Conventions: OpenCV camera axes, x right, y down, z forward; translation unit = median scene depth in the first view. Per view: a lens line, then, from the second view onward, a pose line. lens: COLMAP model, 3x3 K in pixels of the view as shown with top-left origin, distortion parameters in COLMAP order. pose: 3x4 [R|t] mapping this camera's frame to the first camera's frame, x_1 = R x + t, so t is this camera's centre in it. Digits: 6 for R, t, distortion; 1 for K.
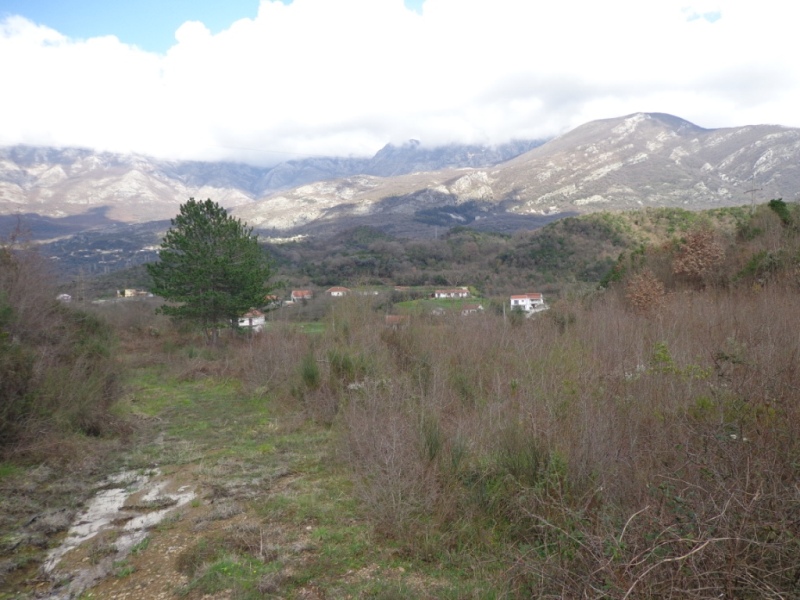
lens RADIAL K [[564.8, 0, 403.3], [0, 564.8, 301.6], [0, 0, 1]] dist [-0.055158, 0.030981]
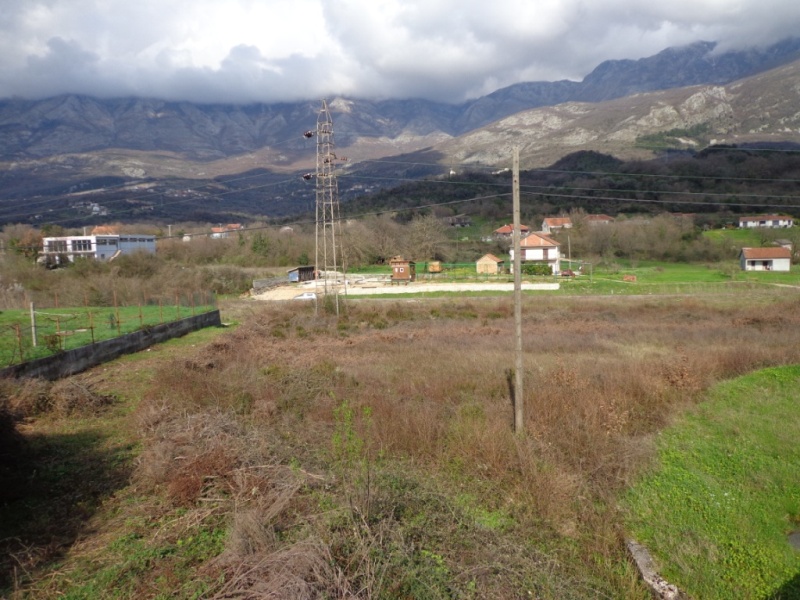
lens RADIAL K [[562.9, 0, 404.5], [0, 562.9, 297.4], [0, 0, 1]] dist [-0.070585, 0.039192]
pose [[0.942010, 0.036843, -0.333557, -0.057372], [-0.002498, 0.994697, 0.102815, 0.005608], [0.335576, -0.096019, 0.937107, 0.092482]]
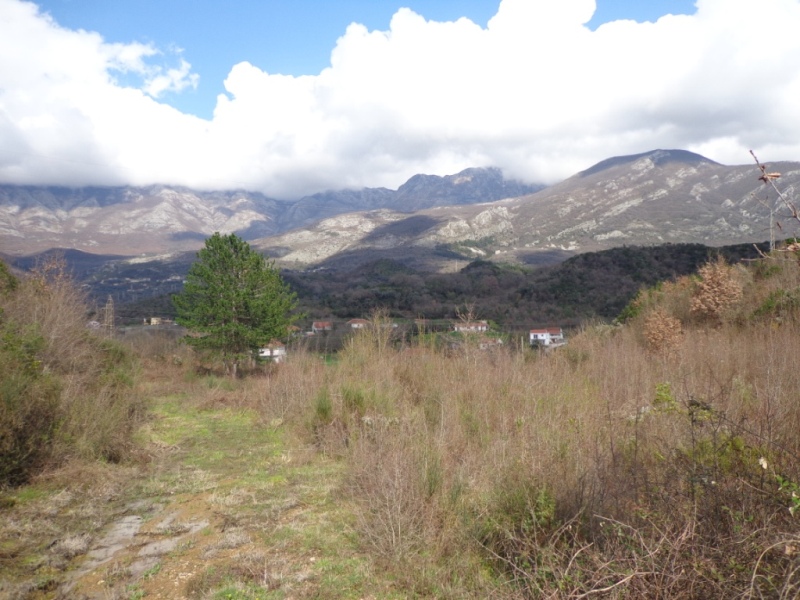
lens RADIAL K [[562.9, 0, 404.5], [0, 562.9, 297.4], [0, 0, 1]] dist [-0.070585, 0.039192]
pose [[0.999298, 0.012137, -0.035443, 0.004726], [-0.014390, 0.997843, -0.064045, -0.002412], [0.034589, 0.064510, 0.997317, -0.007625]]
